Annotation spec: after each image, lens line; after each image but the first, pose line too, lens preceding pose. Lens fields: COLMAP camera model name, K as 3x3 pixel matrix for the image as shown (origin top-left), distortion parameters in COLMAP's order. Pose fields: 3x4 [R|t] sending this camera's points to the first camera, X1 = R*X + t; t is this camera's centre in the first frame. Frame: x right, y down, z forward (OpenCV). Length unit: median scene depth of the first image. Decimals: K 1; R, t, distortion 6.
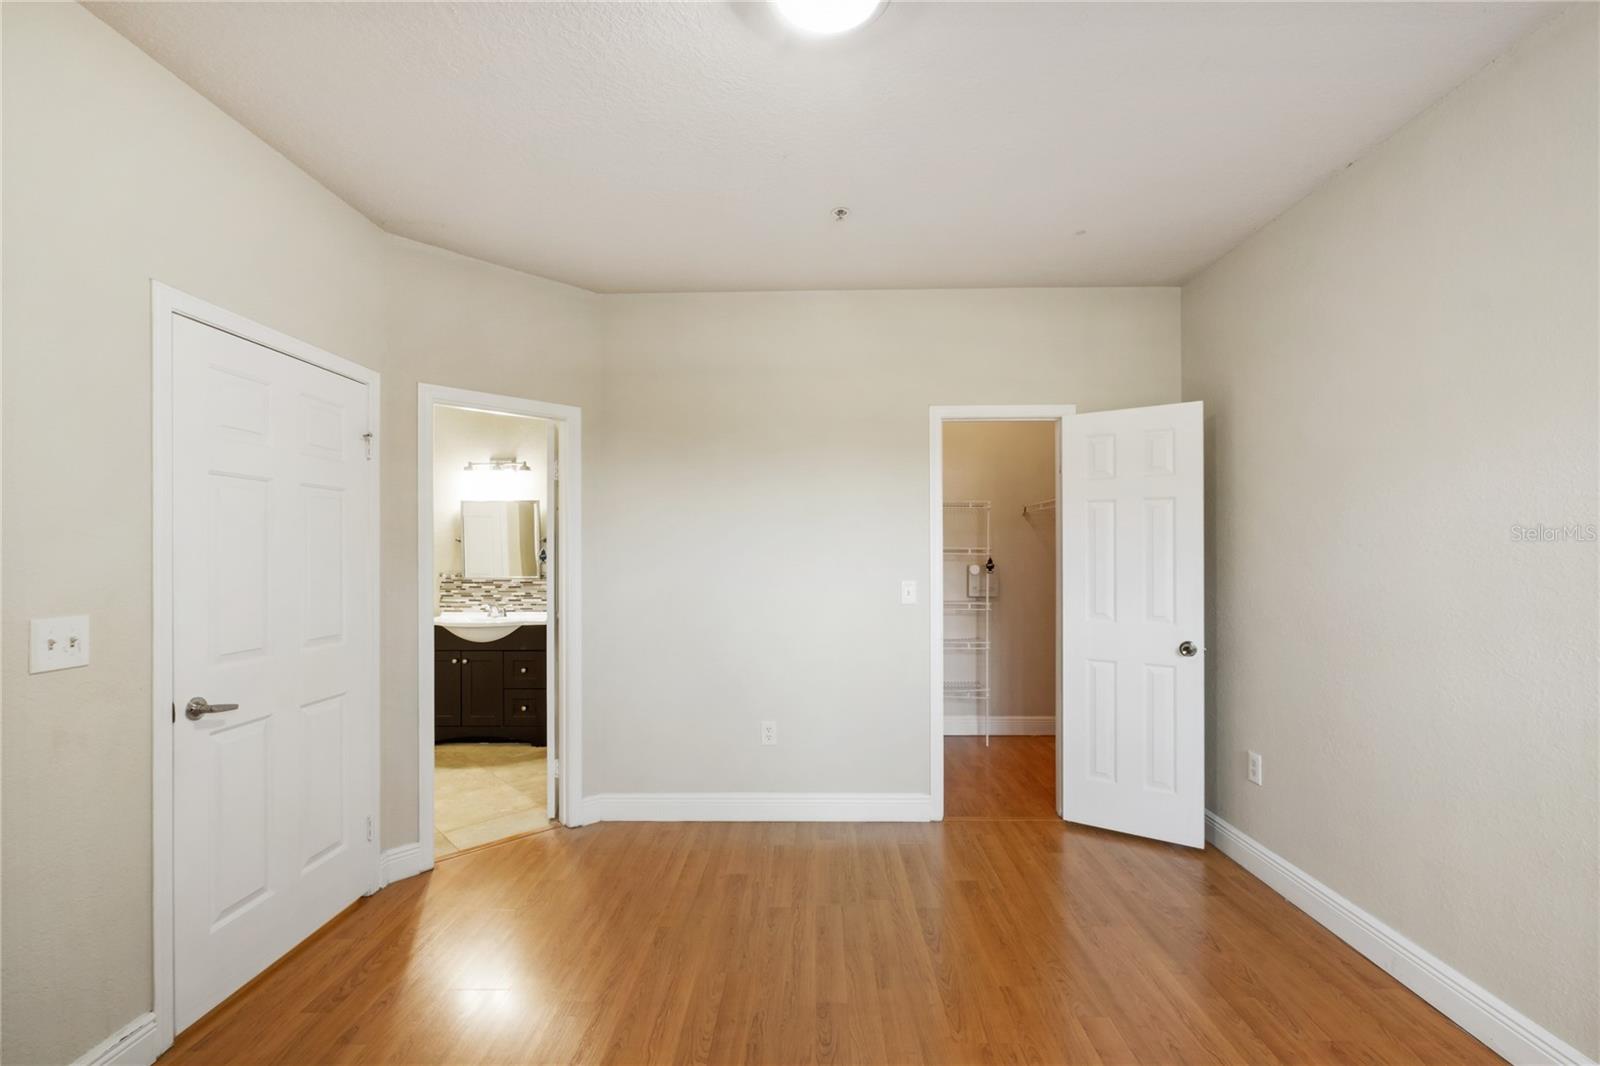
lens RADIAL K [[678.8, 0, 799.7], [0, 678.8, 540.5], [0, 0, 1]] dist [-0.003638, 0.001114]
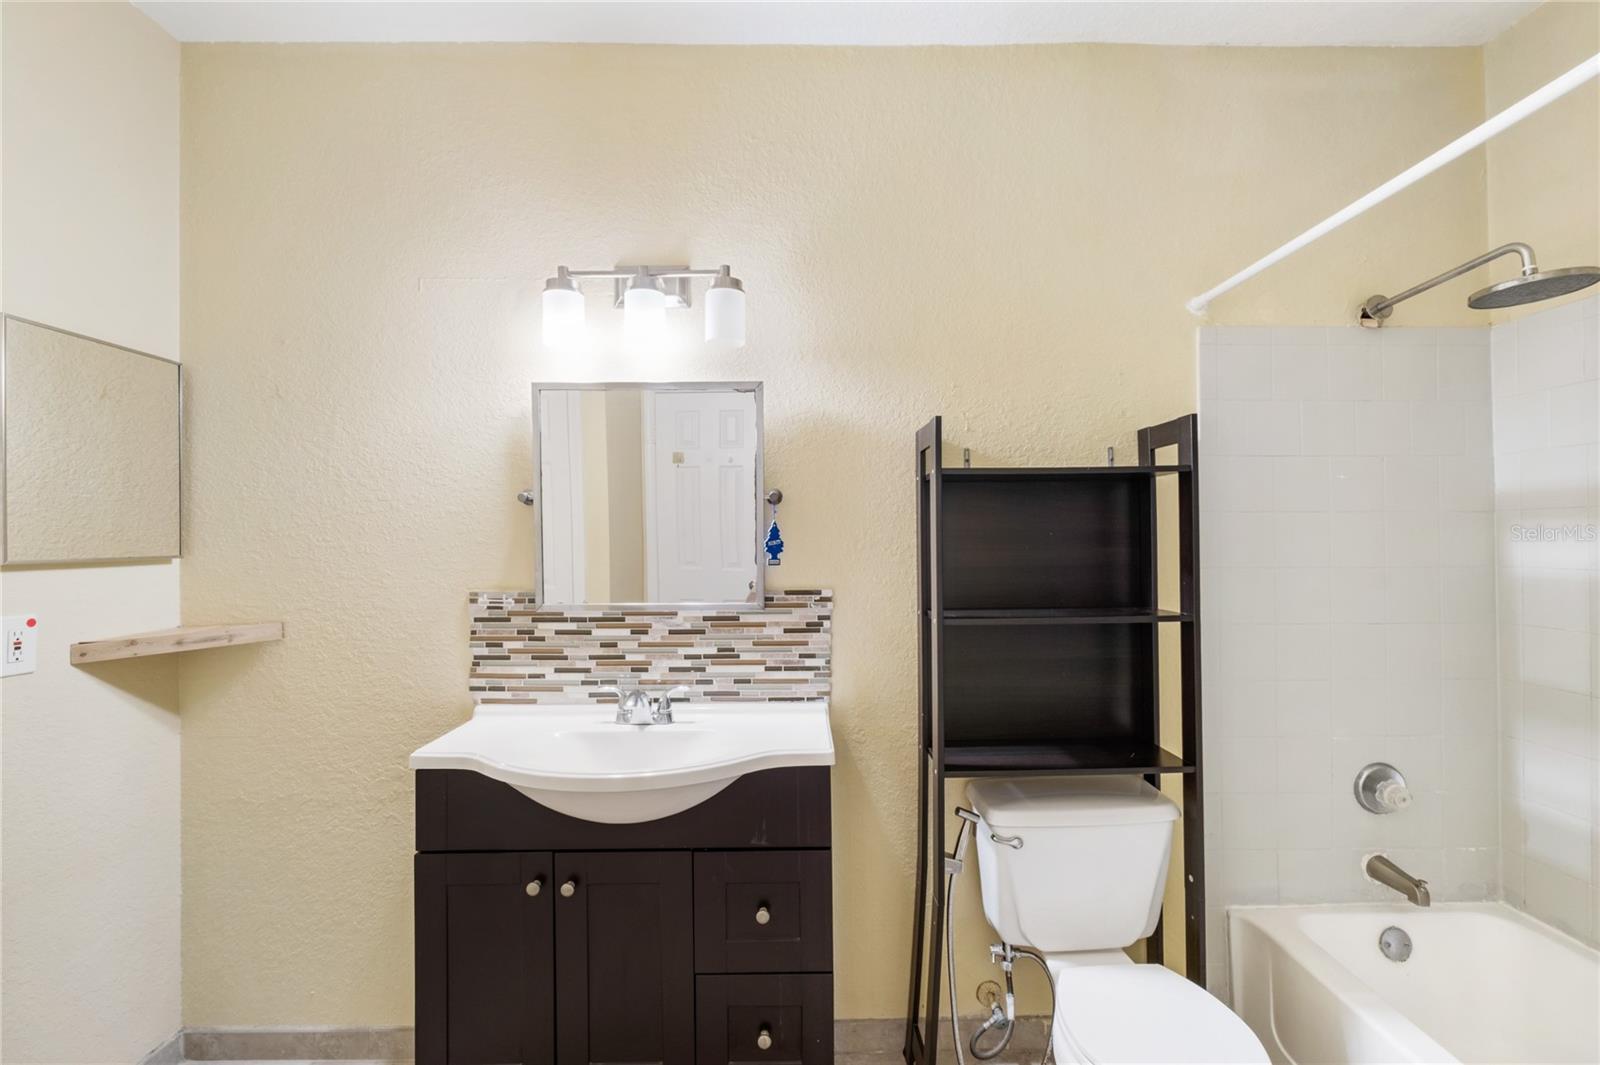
lens RADIAL K [[678.8, 0, 801.8], [0, 678.8, 534.7], [0, 0, 1]] dist [-0.003638, 0.001114]
pose [[0.999605, -0.003556, 0.027869, -0.370256], [0.003598, 0.999992, -0.001468, 0.019204], [-0.027864, 0.001567, 0.999611, 0.647232]]
